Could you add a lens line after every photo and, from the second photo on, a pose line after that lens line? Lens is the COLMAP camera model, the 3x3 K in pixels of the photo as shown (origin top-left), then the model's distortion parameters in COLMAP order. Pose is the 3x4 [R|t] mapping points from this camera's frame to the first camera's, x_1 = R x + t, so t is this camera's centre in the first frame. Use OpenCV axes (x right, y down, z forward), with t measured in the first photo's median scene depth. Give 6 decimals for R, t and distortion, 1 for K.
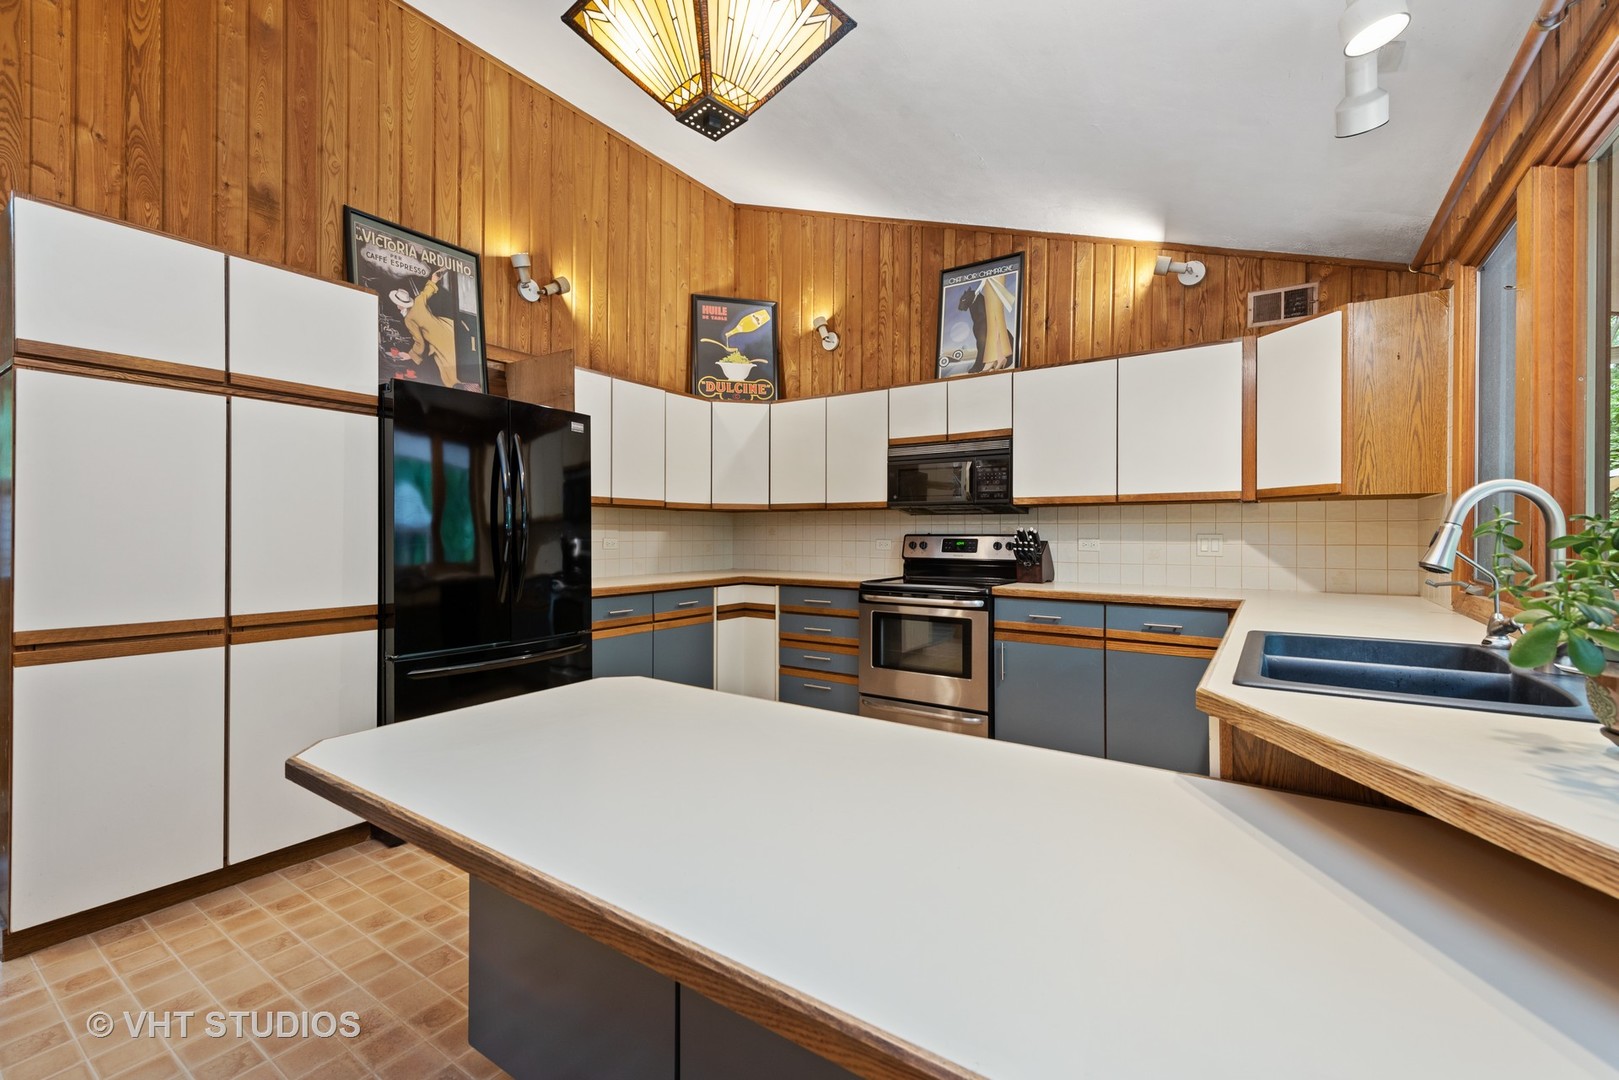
lens RADIAL K [[669.2, 0, 809.5], [0, 669.2, 537.4], [0, 0, 1]] dist [-0.001016, -0.000438]
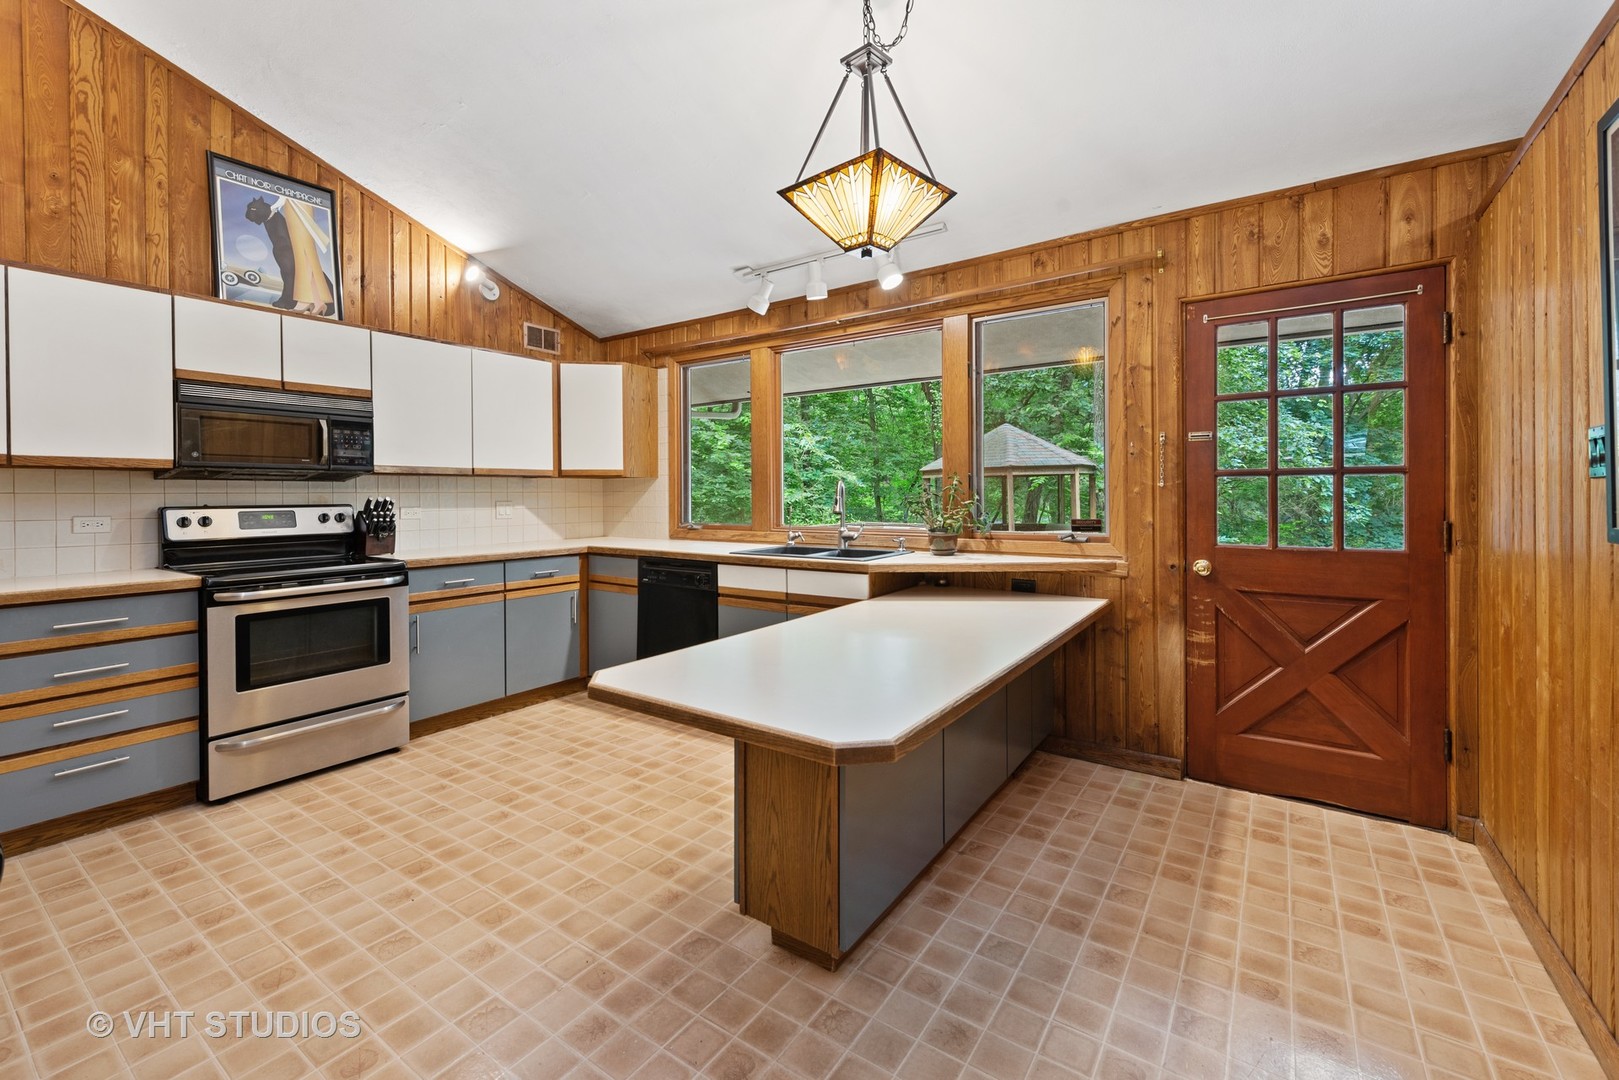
lens RADIAL K [[669.2, 0, 795.3], [0, 669.2, 496.5], [0, 0, 1]] dist [-0.001016, -0.000438]
pose [[0.019185, -0.003984, 0.999808, -0.591165], [0.013678, 0.999900, 0.003722, -0.010423], [-0.999722, 0.013604, 0.019238, 0.377494]]
